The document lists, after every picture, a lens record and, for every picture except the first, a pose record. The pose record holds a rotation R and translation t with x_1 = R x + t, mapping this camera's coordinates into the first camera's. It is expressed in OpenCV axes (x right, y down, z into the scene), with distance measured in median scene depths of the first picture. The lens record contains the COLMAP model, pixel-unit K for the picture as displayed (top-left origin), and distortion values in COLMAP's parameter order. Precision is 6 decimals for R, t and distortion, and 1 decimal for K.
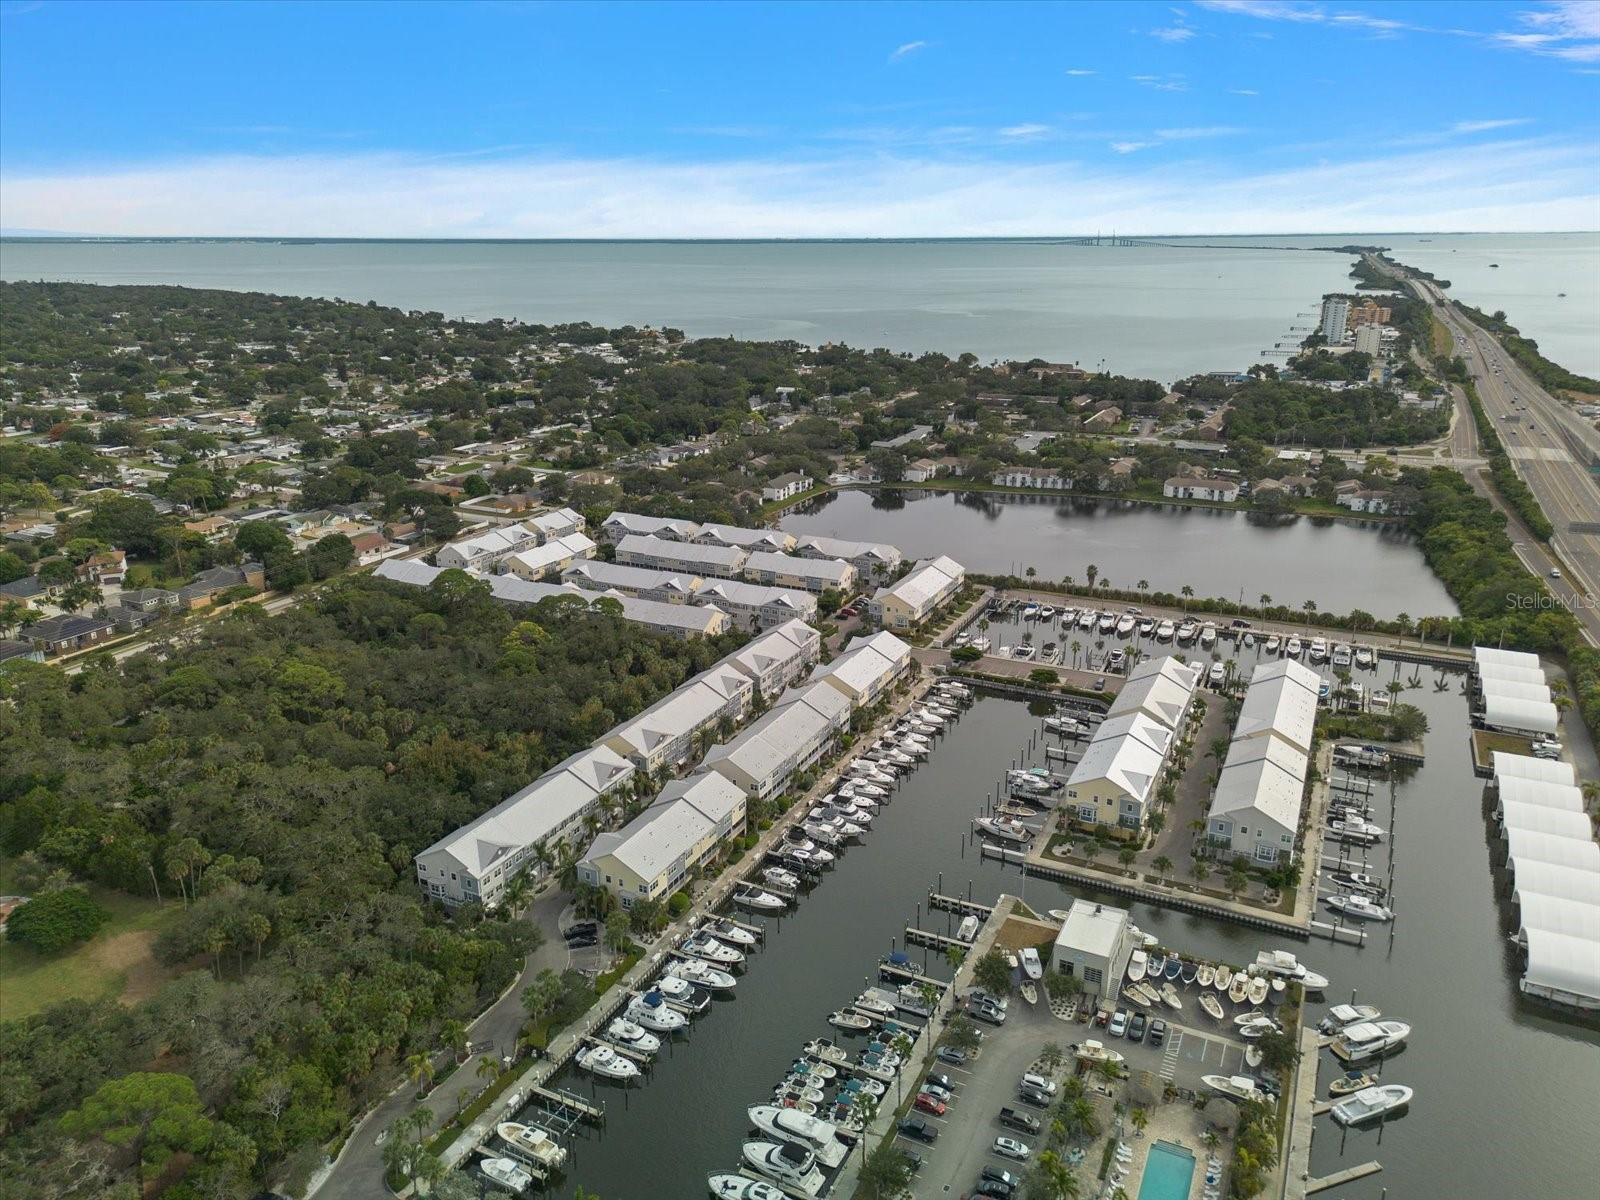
lens RADIAL K [[1106.8, 0, 805.6], [0, 1106.8, 596.6], [0, 0, 1]] dist [0.047163, -0.027669]
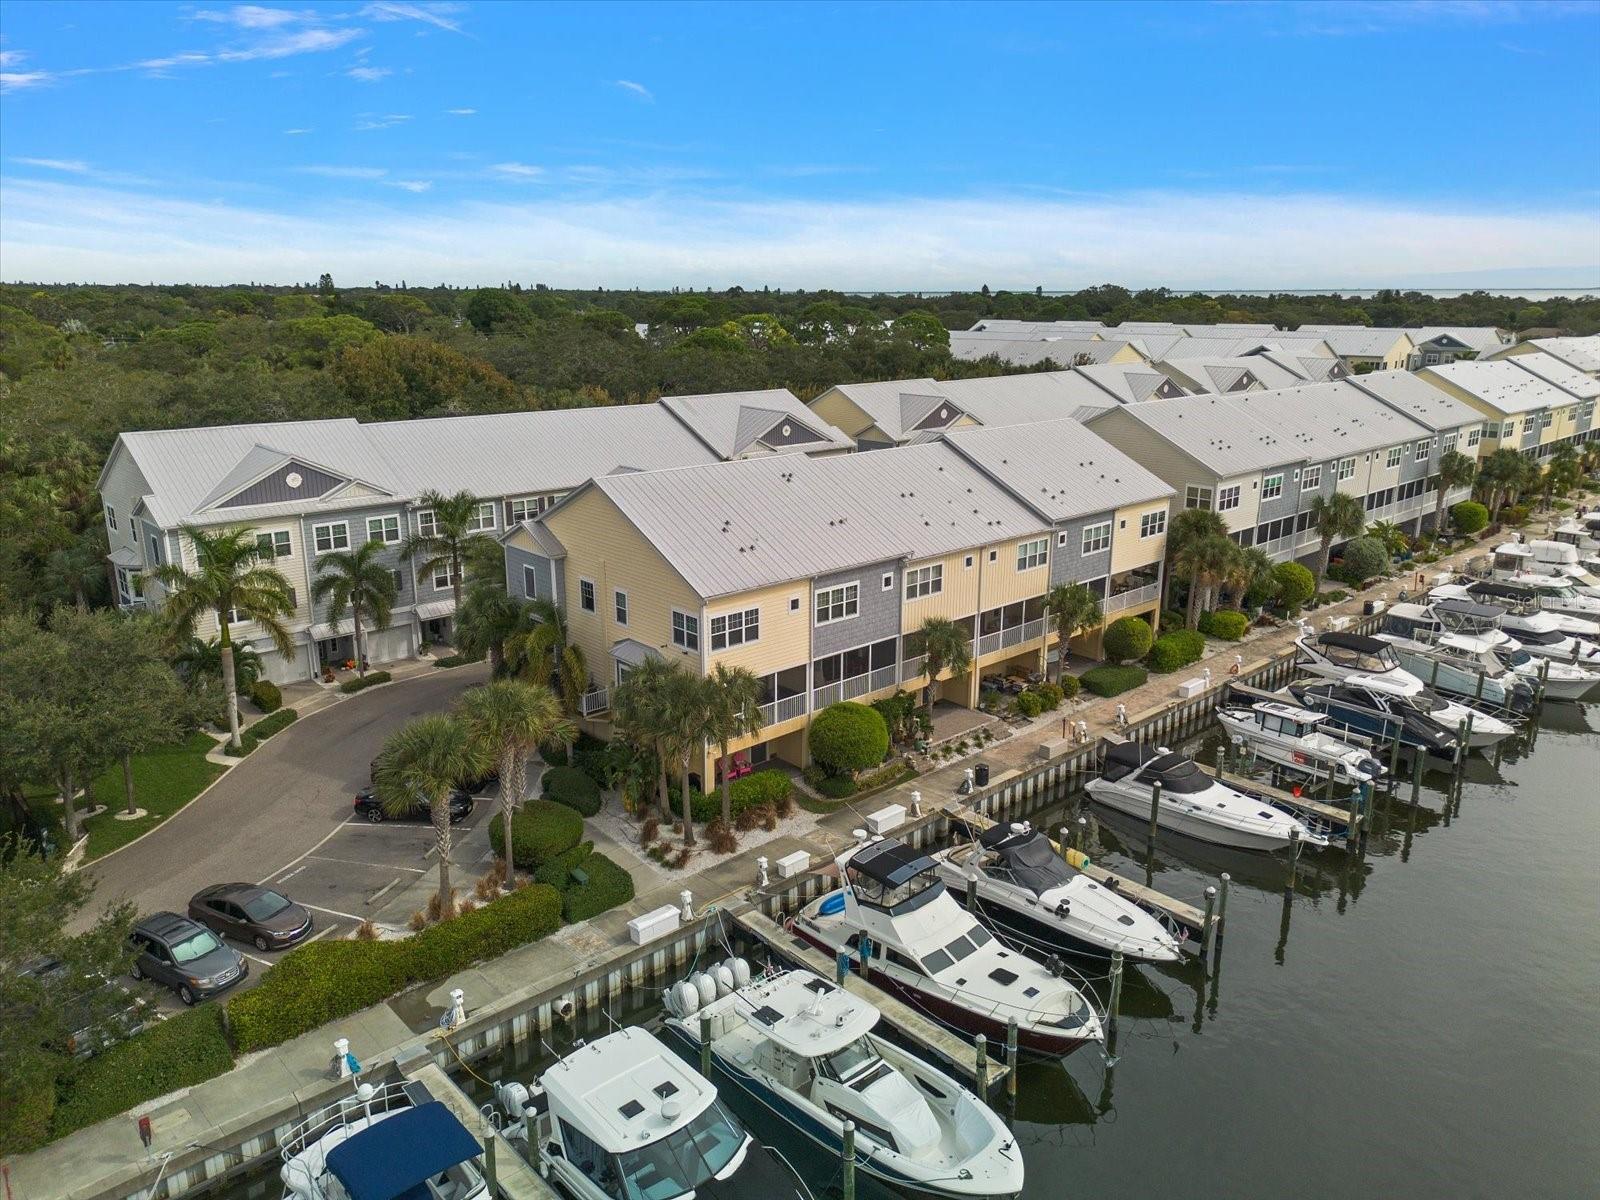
lens RADIAL K [[1106.8, 0, 798.5], [0, 1106.8, 596.7], [0, 0, 1]] dist [0.047163, -0.027669]
pose [[0.928379, 0.089579, -0.360676, -0.040243], [-0.107575, 0.993742, -0.030087, 0.252155], [0.355724, 0.066732, 0.932206, 0.767768]]
